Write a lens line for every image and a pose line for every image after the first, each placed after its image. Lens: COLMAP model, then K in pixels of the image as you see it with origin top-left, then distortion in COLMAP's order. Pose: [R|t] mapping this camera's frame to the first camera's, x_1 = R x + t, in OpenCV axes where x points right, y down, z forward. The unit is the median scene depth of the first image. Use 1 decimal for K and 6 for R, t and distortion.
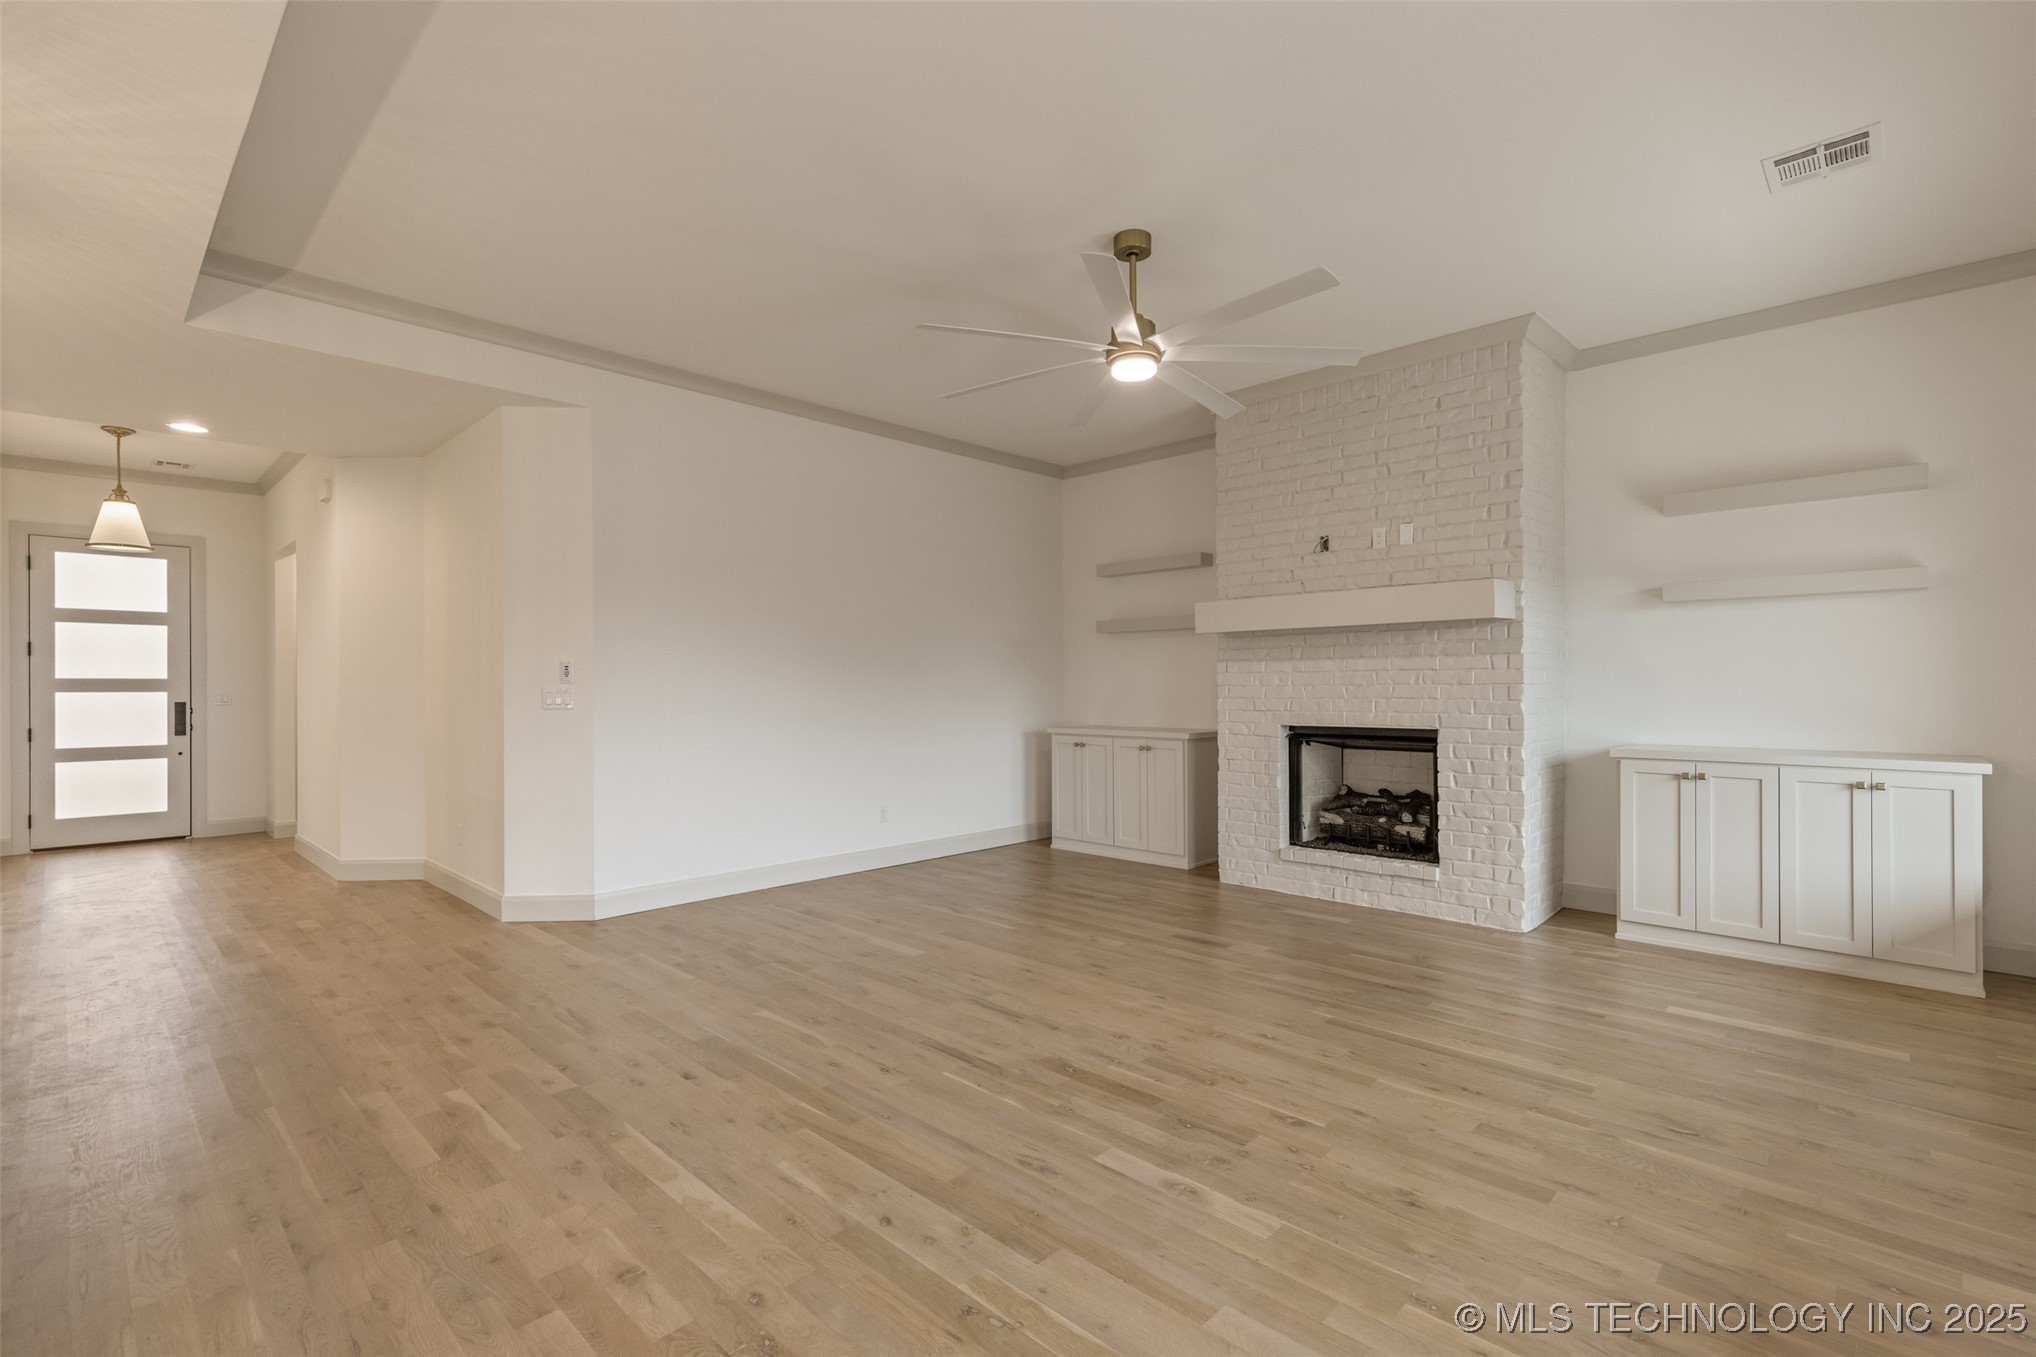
lens RADIAL K [[932.7, 0, 1018.1], [0, 932.7, 682.8], [0, 0, 1]] dist [0.005157, -0.001529]
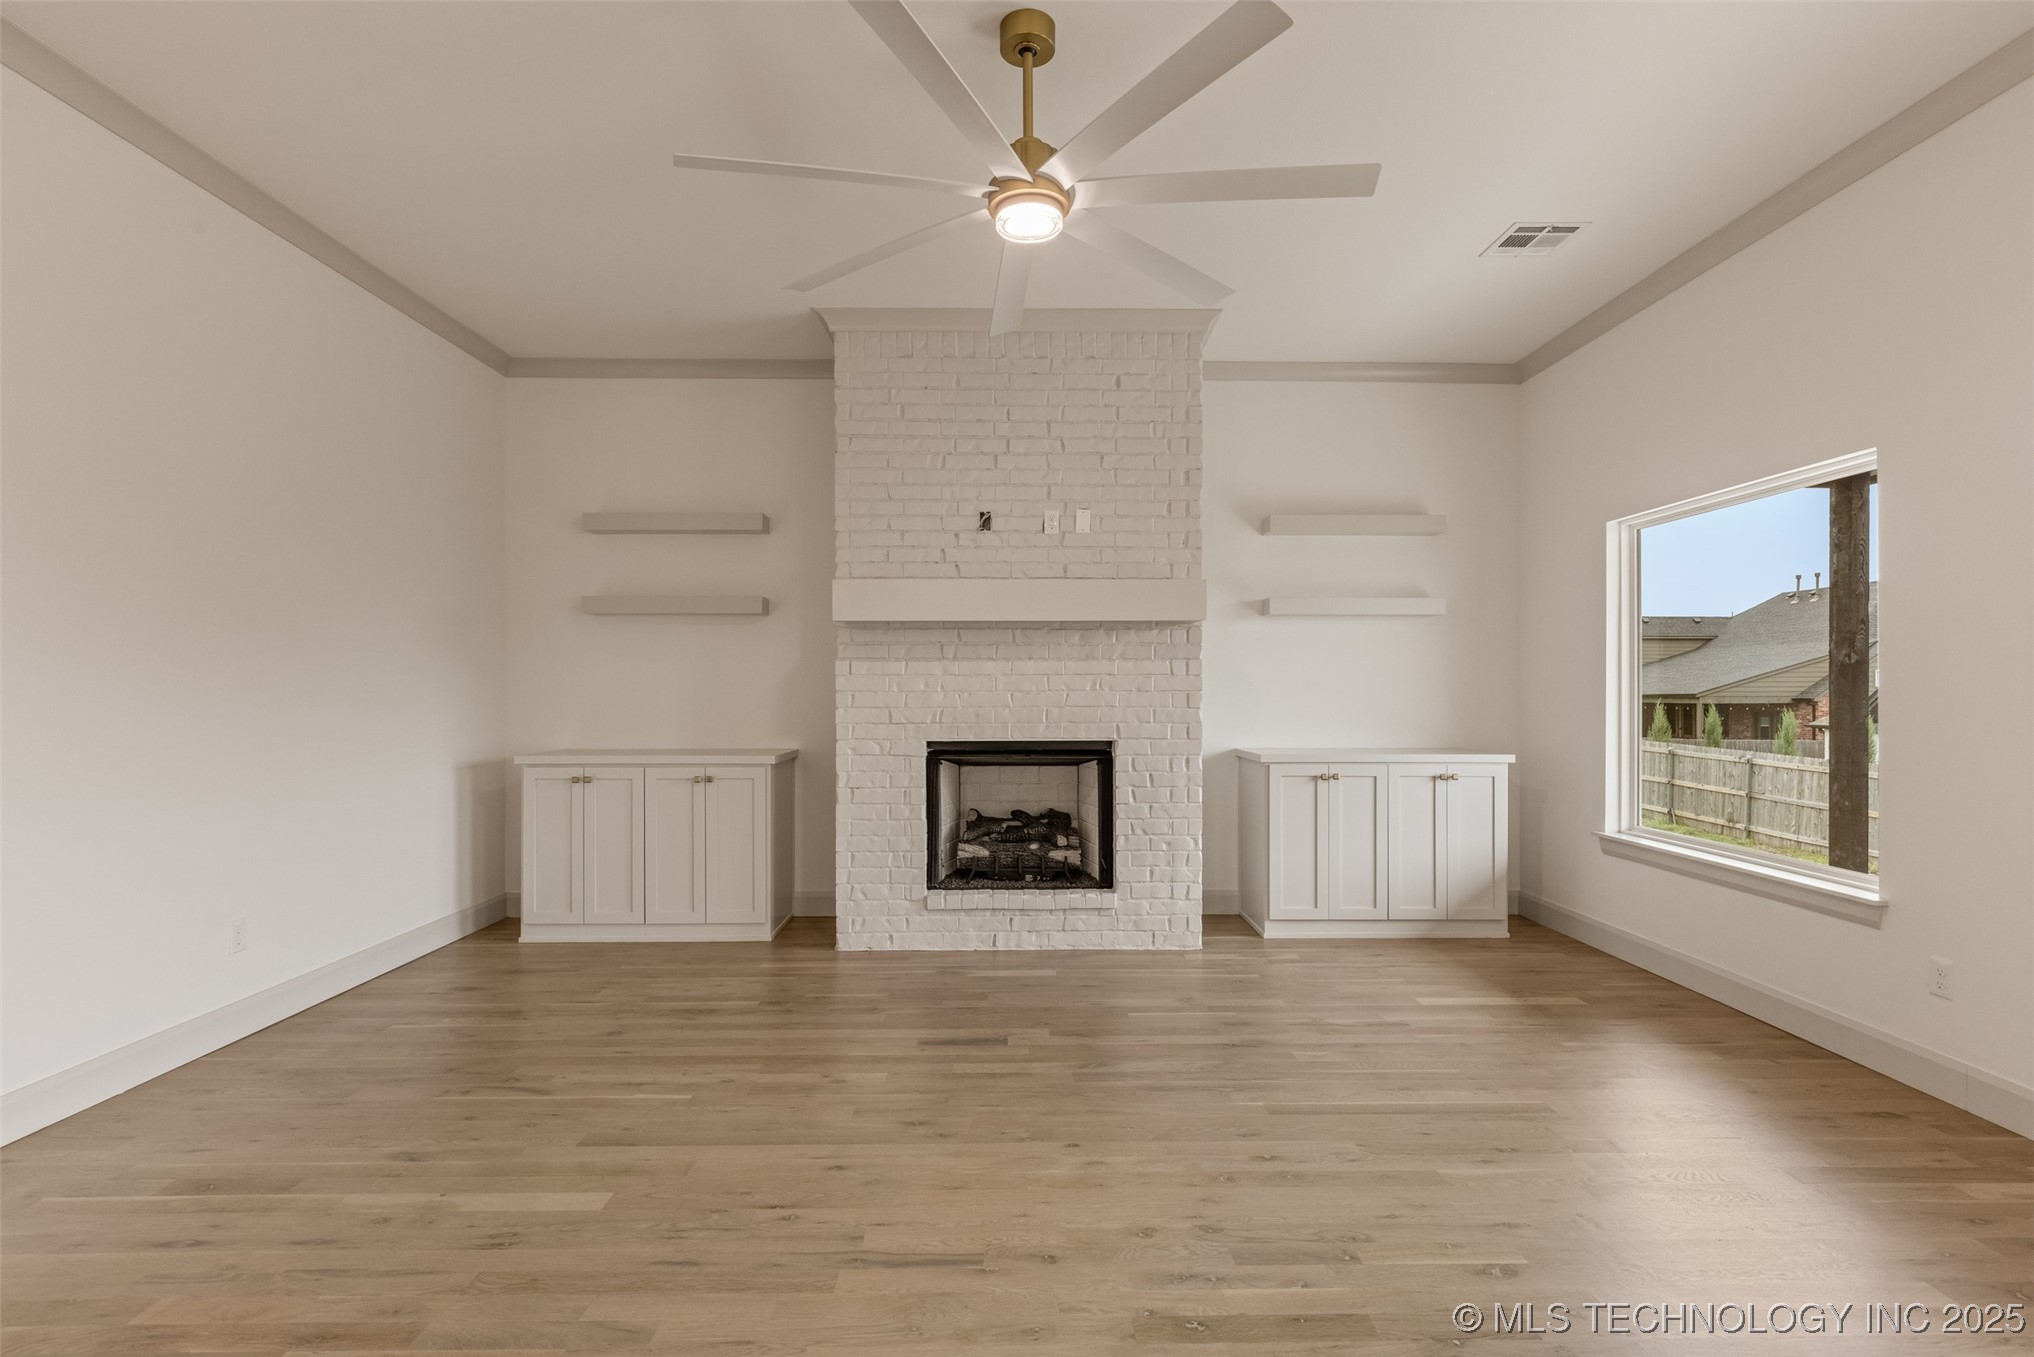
lens RADIAL K [[991.8, 0, 1018.2], [0, 991.8, 685.1], [0, 0, 1]] dist [0.000842, -0.001646]
pose [[0.702972, 0.007393, 0.711179, -0.309453], [-0.005401, 0.999973, -0.005057, 0.001398], [-0.711197, -0.000286, 0.702993, 0.400809]]
